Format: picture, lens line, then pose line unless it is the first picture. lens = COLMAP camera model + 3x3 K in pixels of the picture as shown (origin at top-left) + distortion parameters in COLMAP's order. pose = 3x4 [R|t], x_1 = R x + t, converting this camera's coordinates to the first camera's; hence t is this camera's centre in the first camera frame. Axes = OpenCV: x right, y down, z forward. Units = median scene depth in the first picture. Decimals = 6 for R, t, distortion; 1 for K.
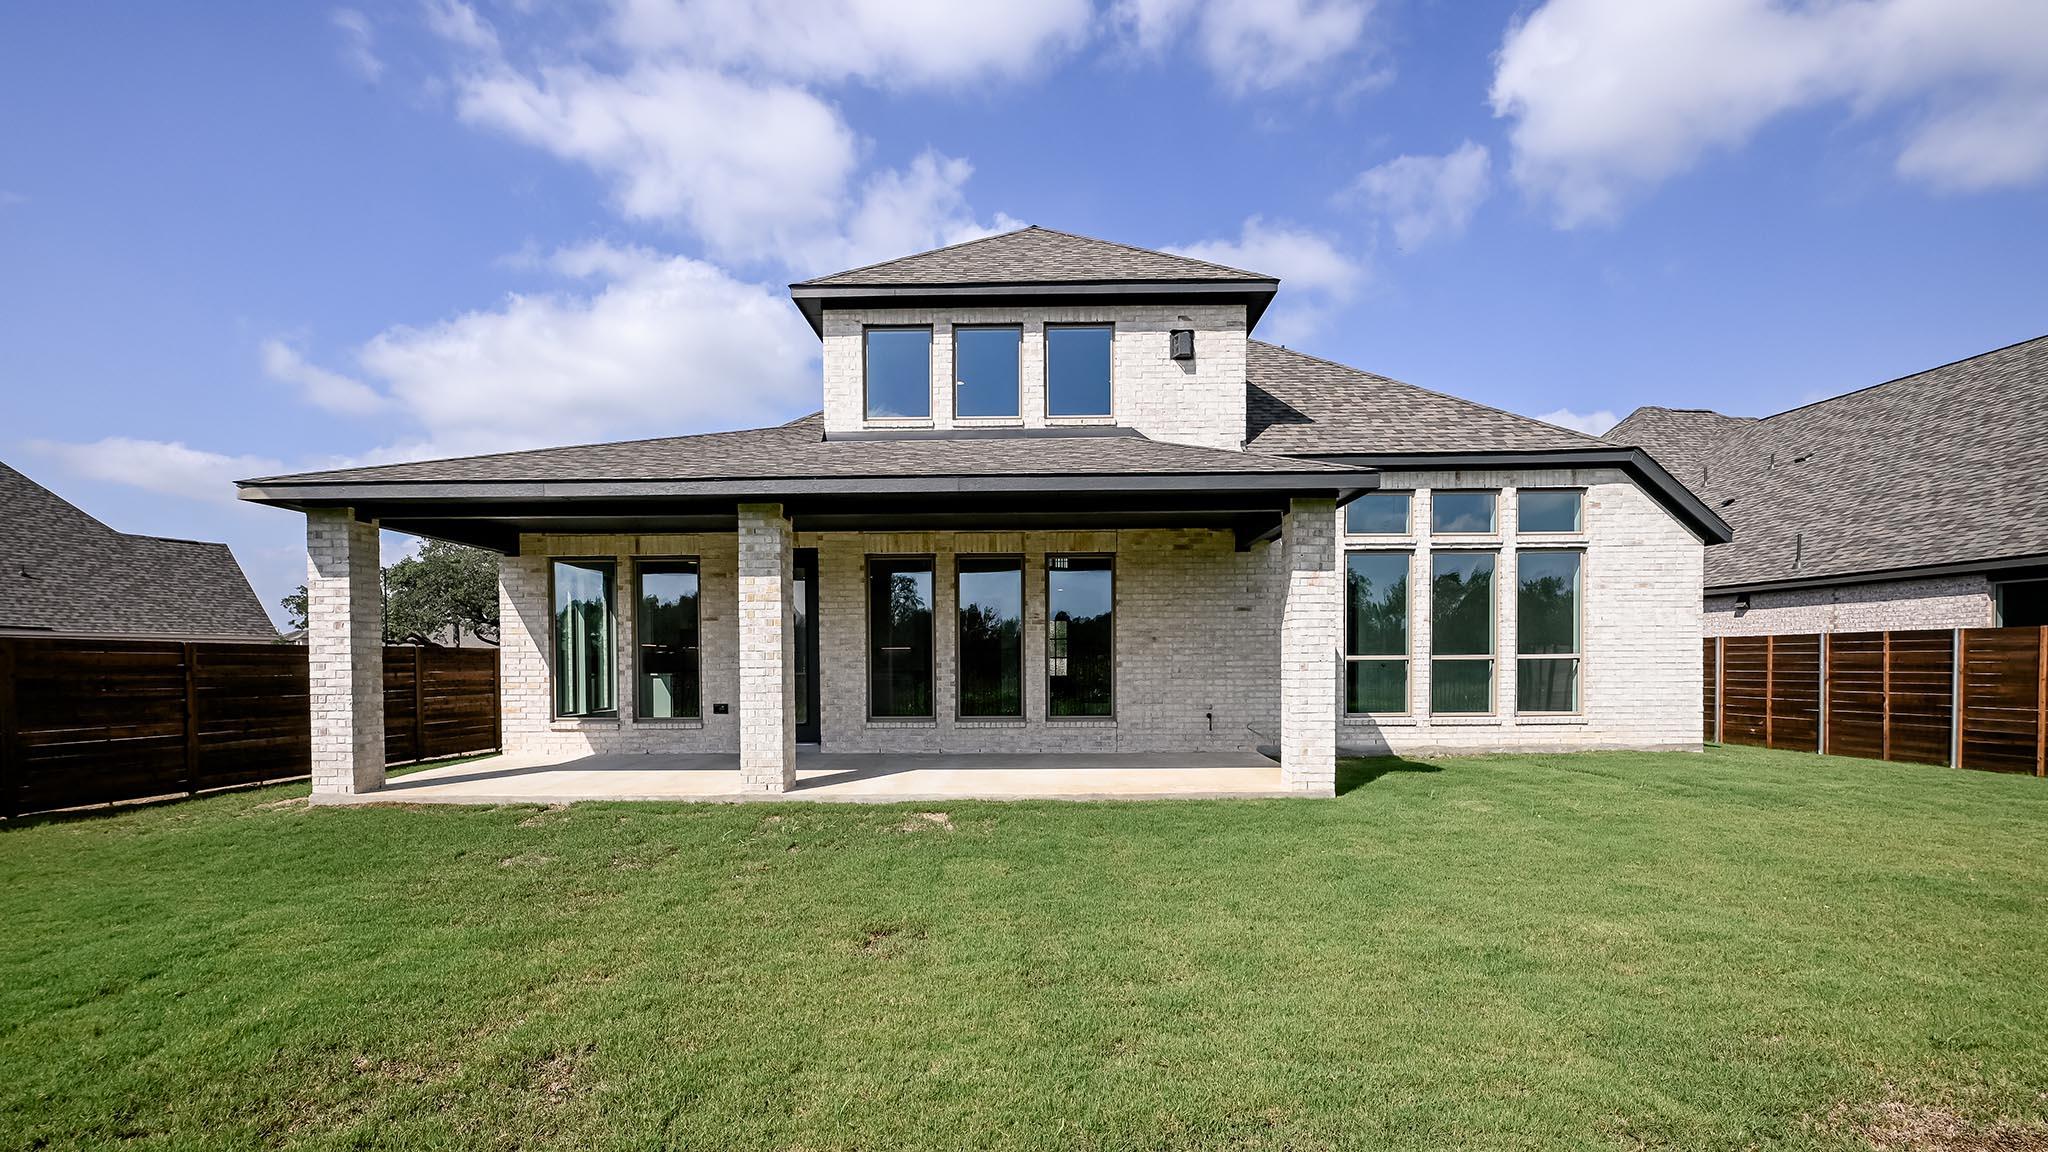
lens RADIAL K [[929.0, 0, 1055.8], [0, 929.0, 667.4], [0, 0, 1]] dist [0.000222, -0.000567]
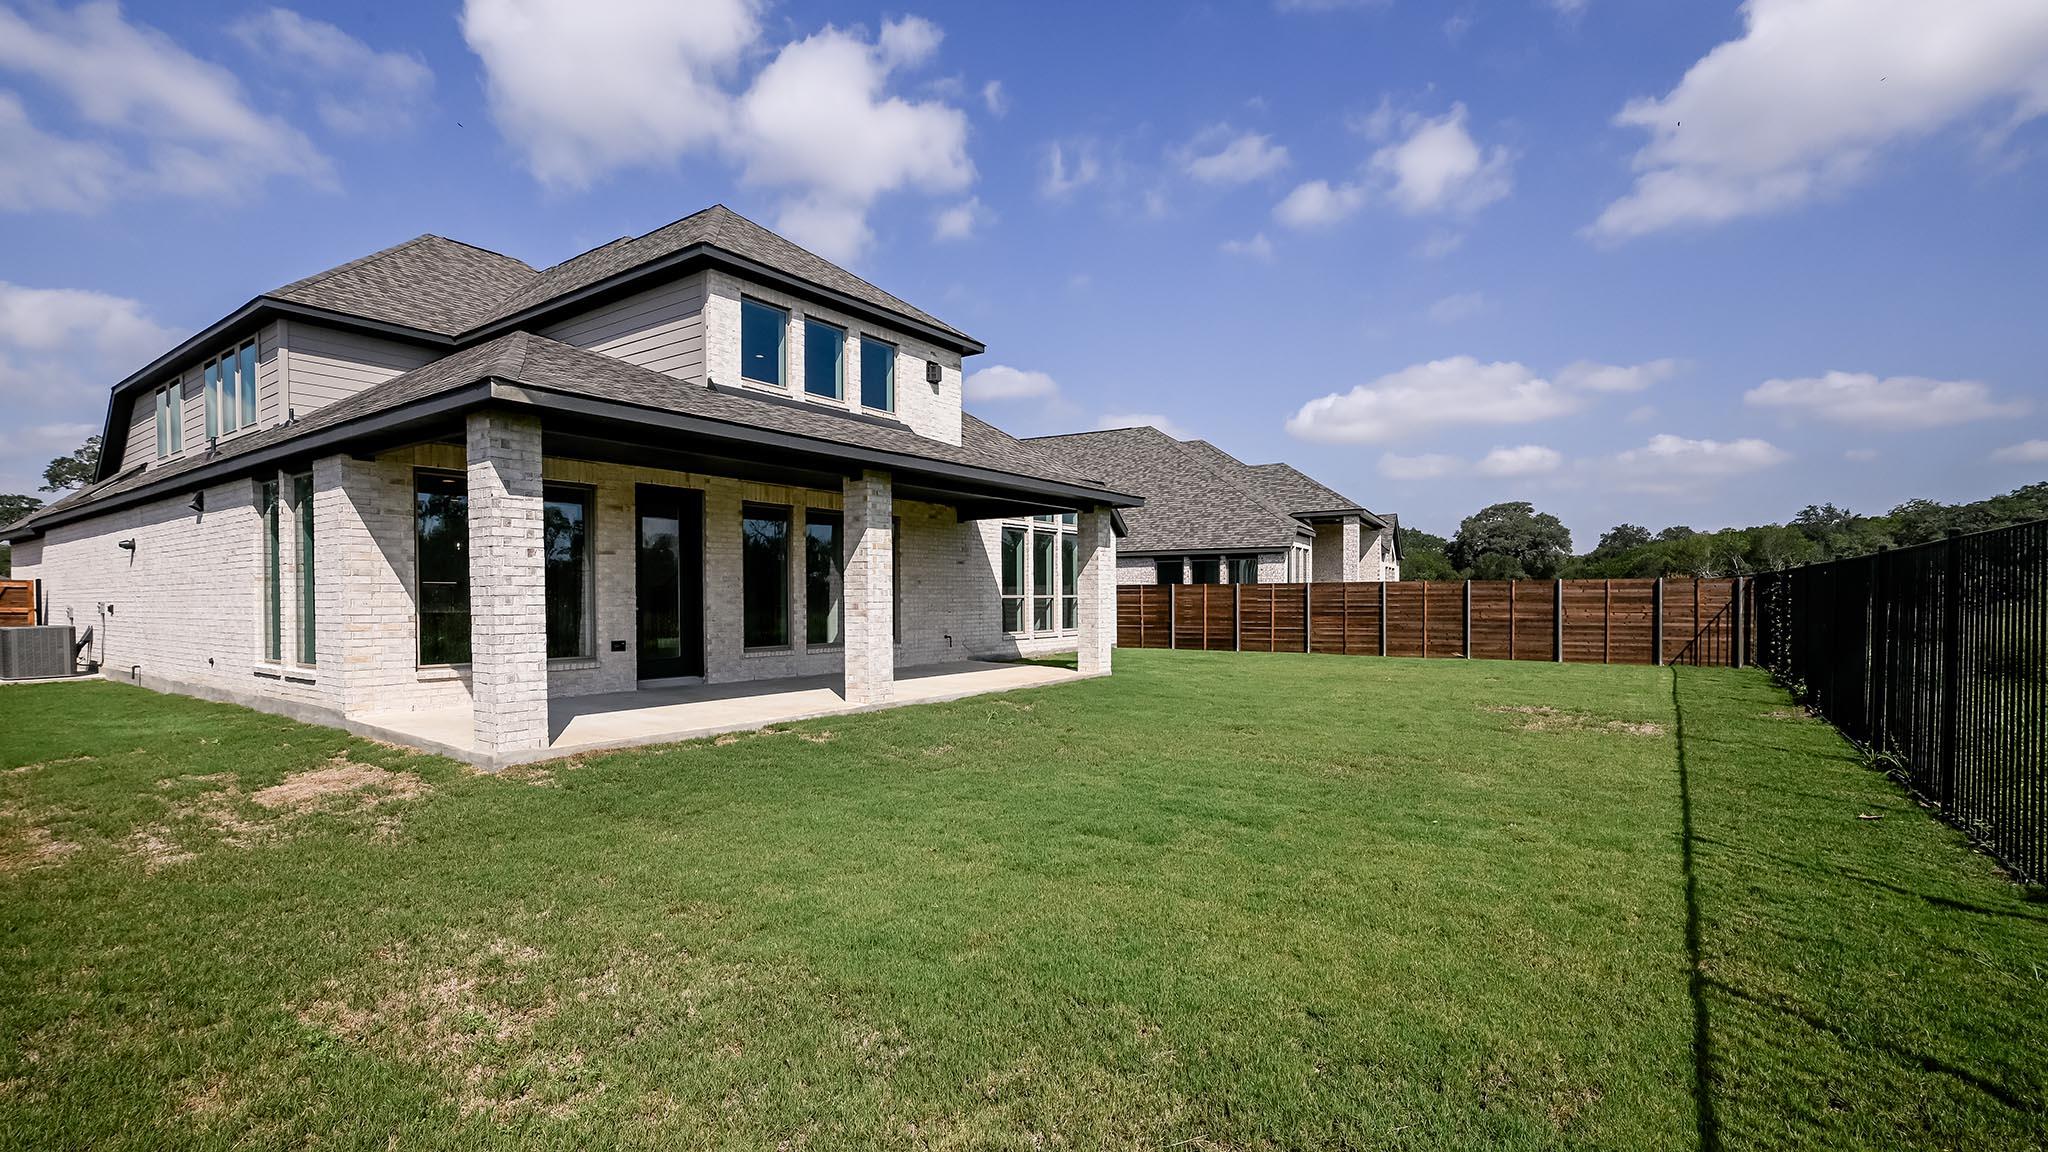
lens RADIAL K [[929.0, 0, 1036.3], [0, 929.0, 588.7], [0, 0, 1]] dist [0.000222, -0.000567]
pose [[0.548711, 0.012166, 0.835923, -0.943652], [0.004191, 0.999842, -0.017302, 0.003674], [-0.836001, 0.012997, 0.548573, 0.105988]]
